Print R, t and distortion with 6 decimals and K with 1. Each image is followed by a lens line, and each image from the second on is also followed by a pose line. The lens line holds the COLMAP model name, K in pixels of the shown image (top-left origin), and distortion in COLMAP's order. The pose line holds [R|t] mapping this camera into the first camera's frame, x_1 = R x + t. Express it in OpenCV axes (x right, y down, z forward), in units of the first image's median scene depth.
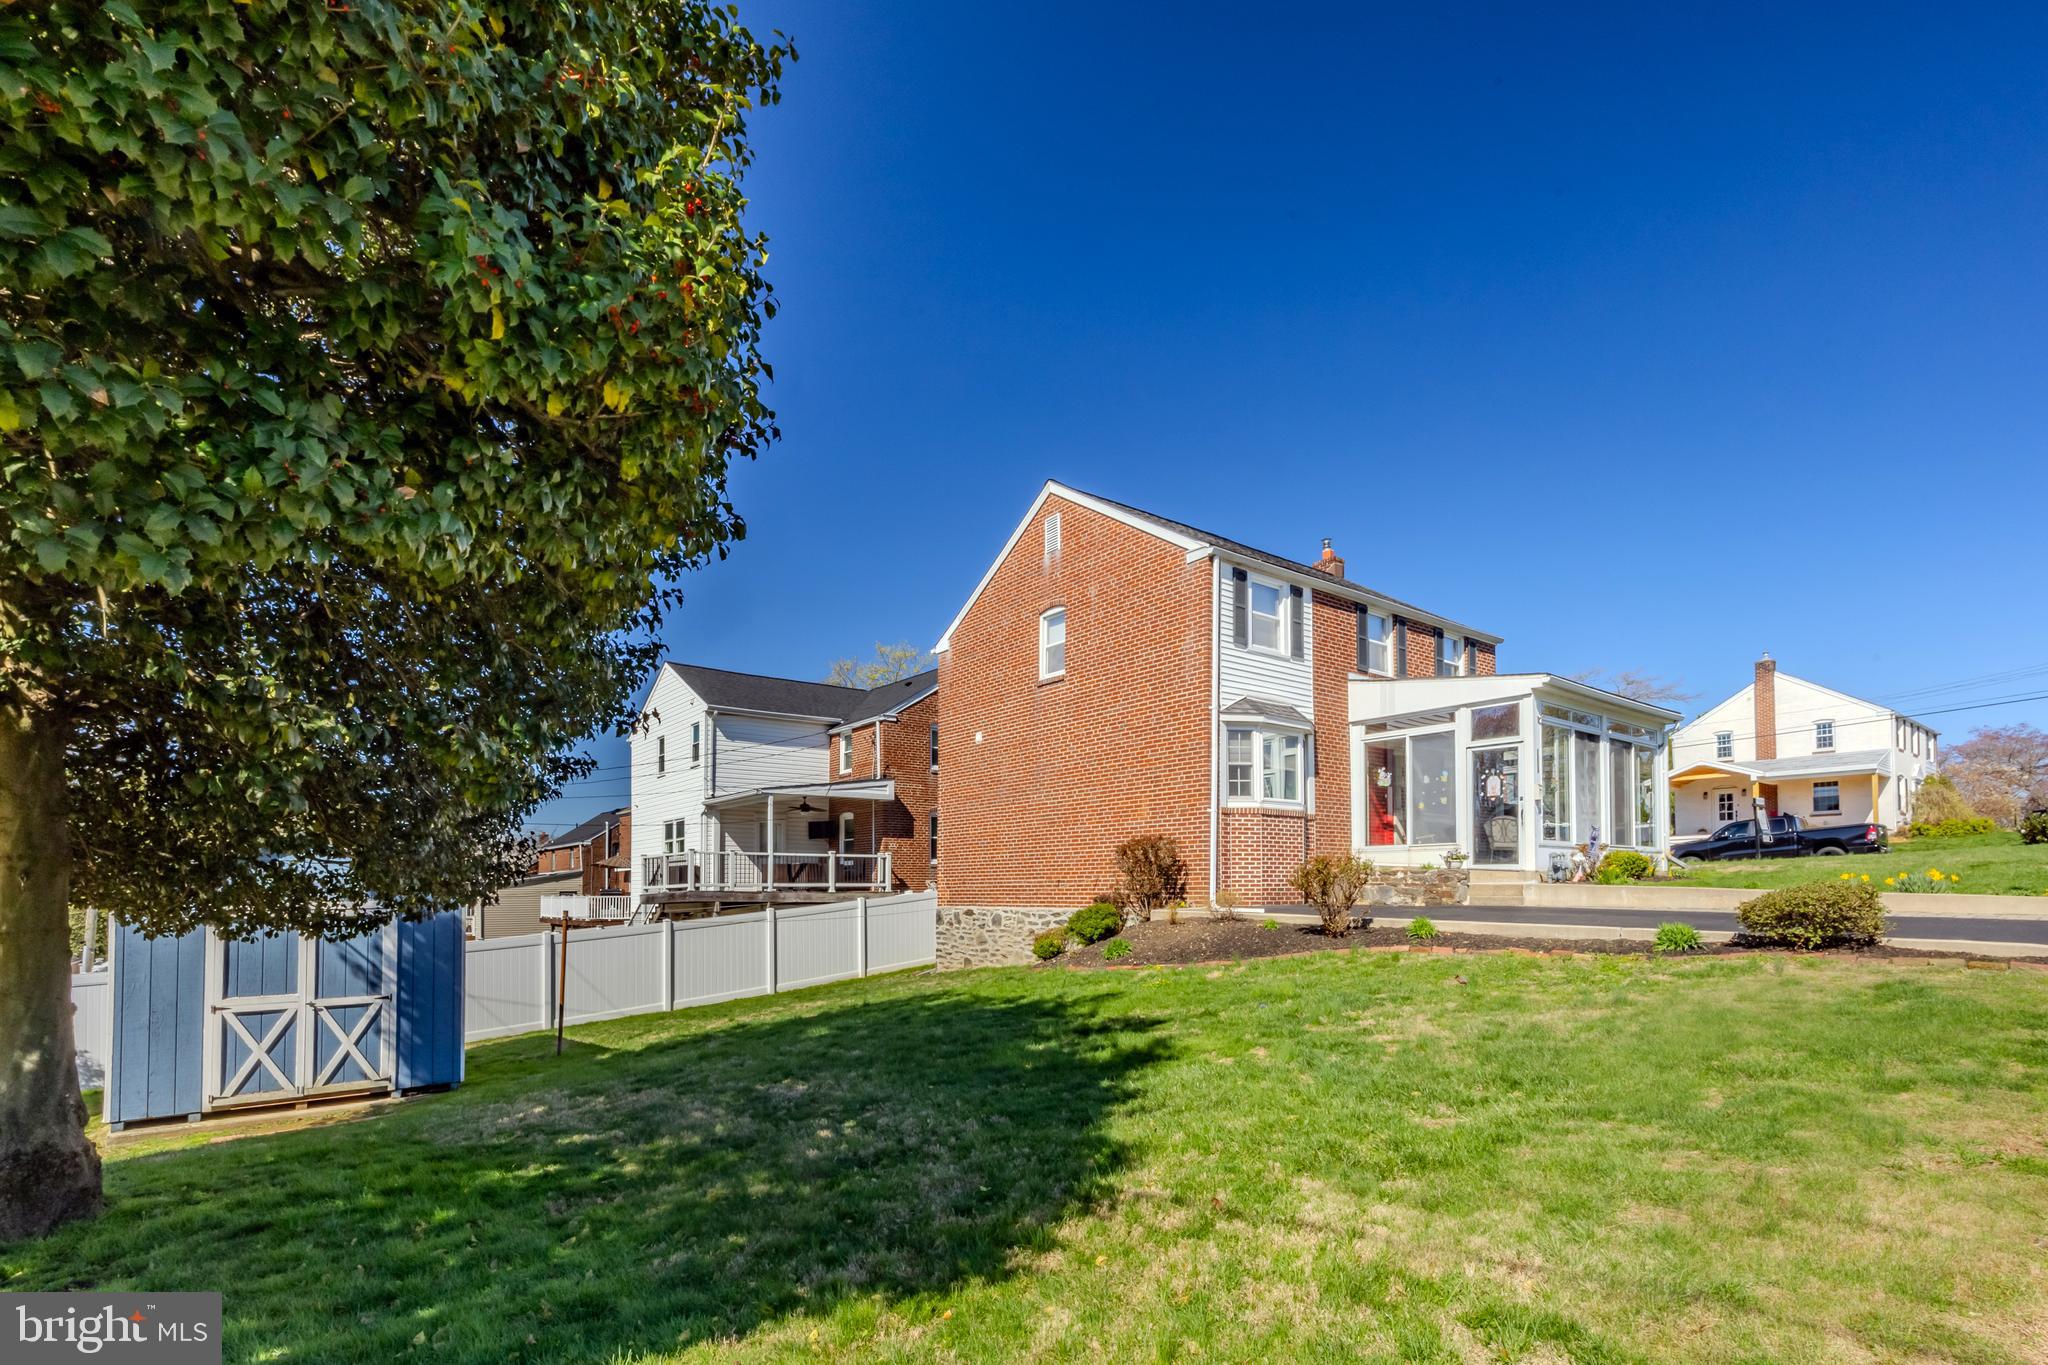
lens RADIAL K [[922.0, 0, 1027.8], [0, 922.0, 866.6], [0, 0, 1]] dist [0.028429, 0.000488]
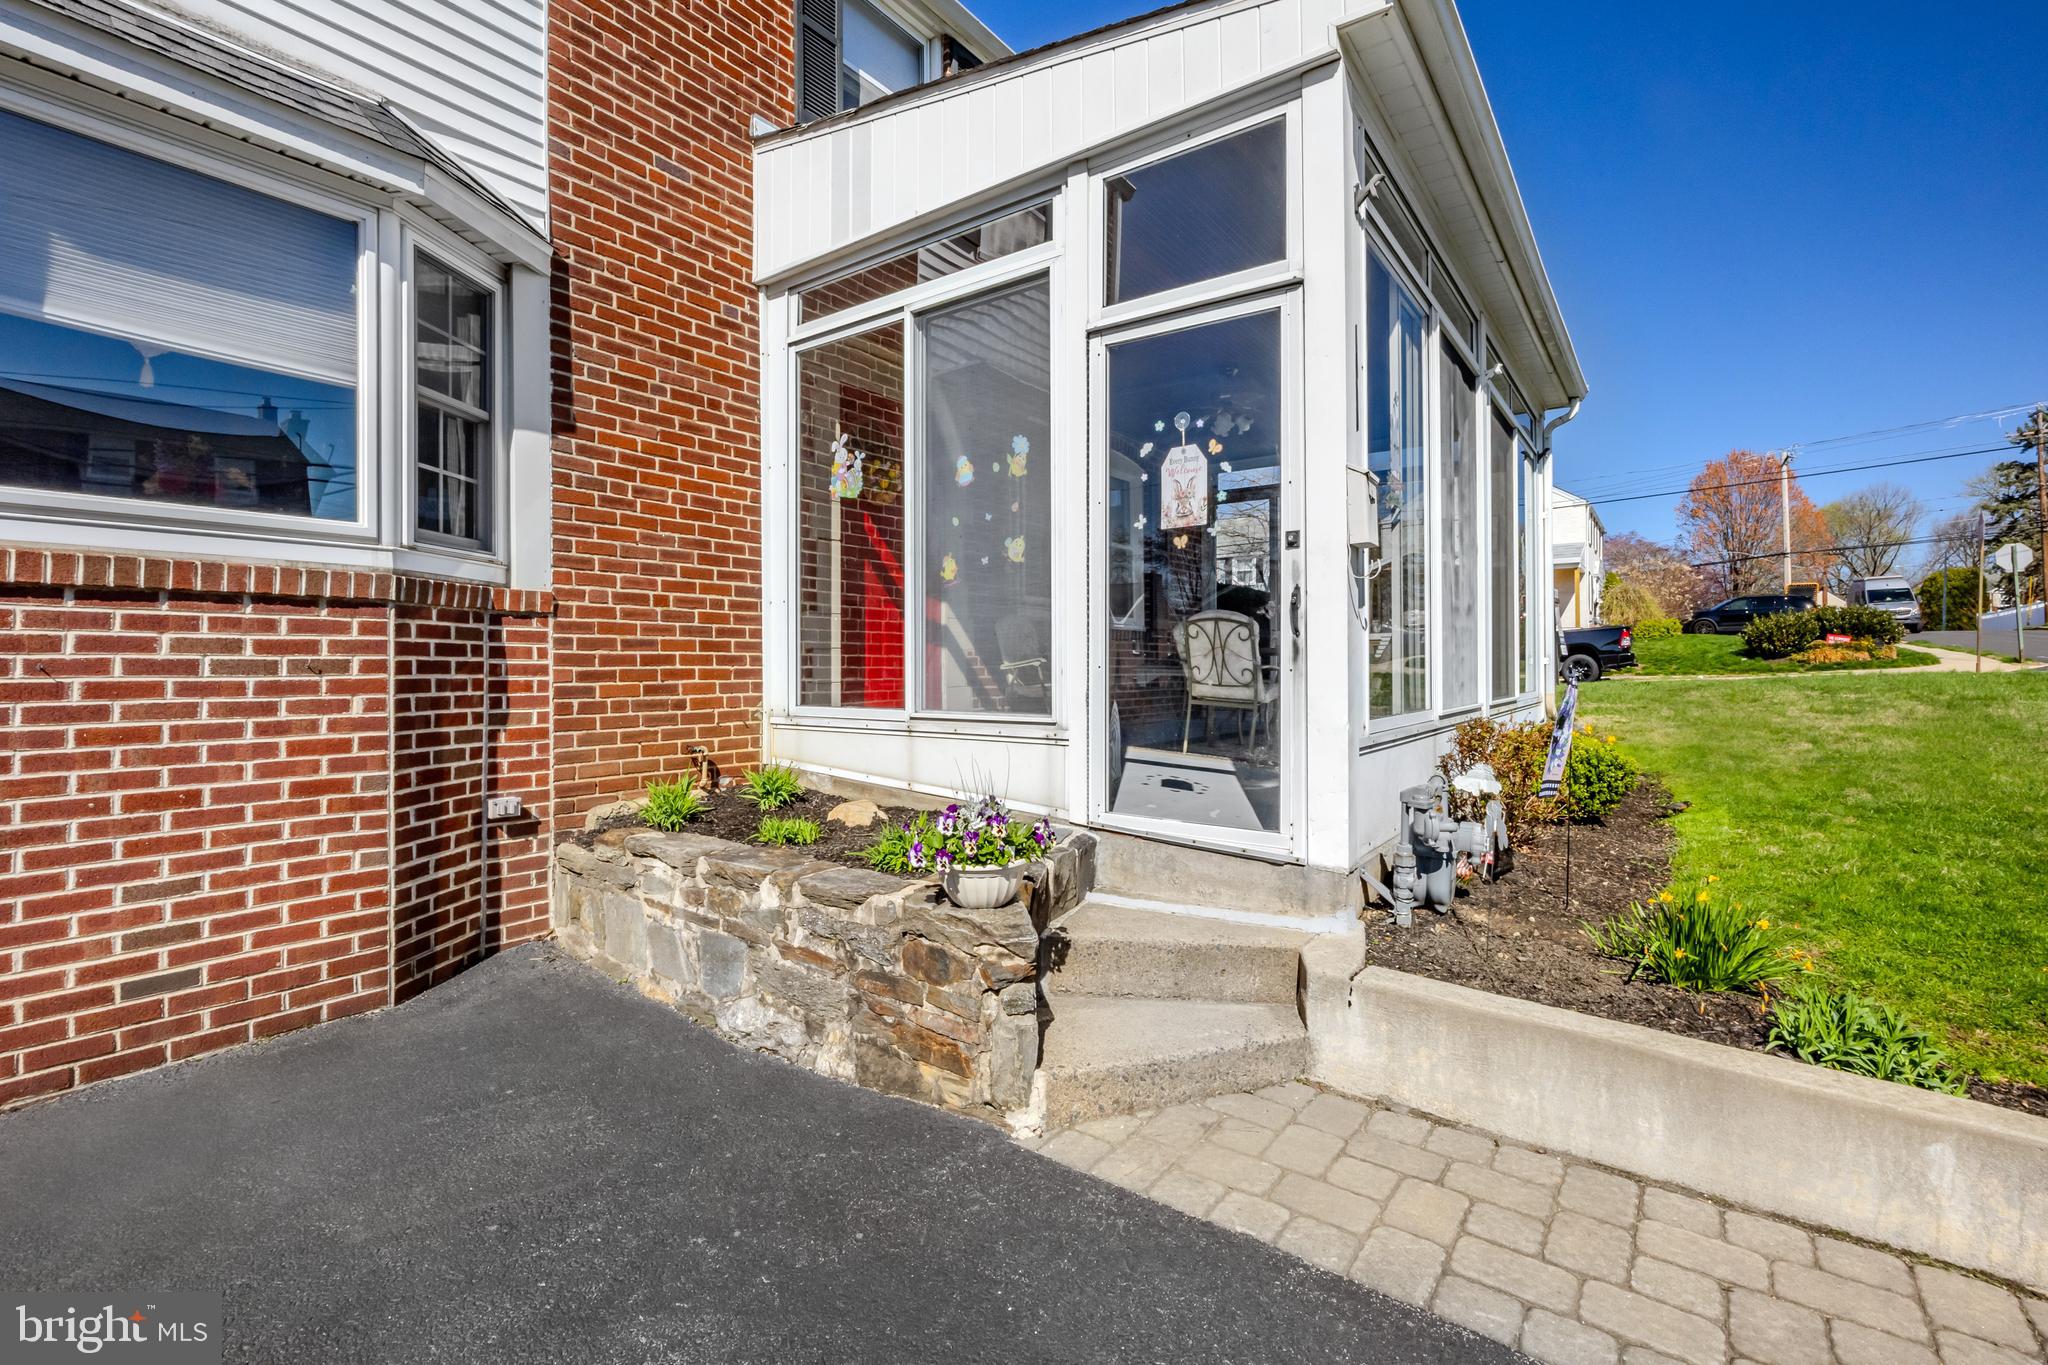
lens RADIAL K [[937.4, 0, 1076.3], [0, 937.4, 662.6], [0, 0, 1]] dist [-0.004300, -0.000120]
pose [[0.947410, -0.000047, 0.320023, 0.348326], [-0.004467, 0.999901, 0.013369, -0.039521], [-0.319991, -0.014096, 0.947316, 0.682492]]
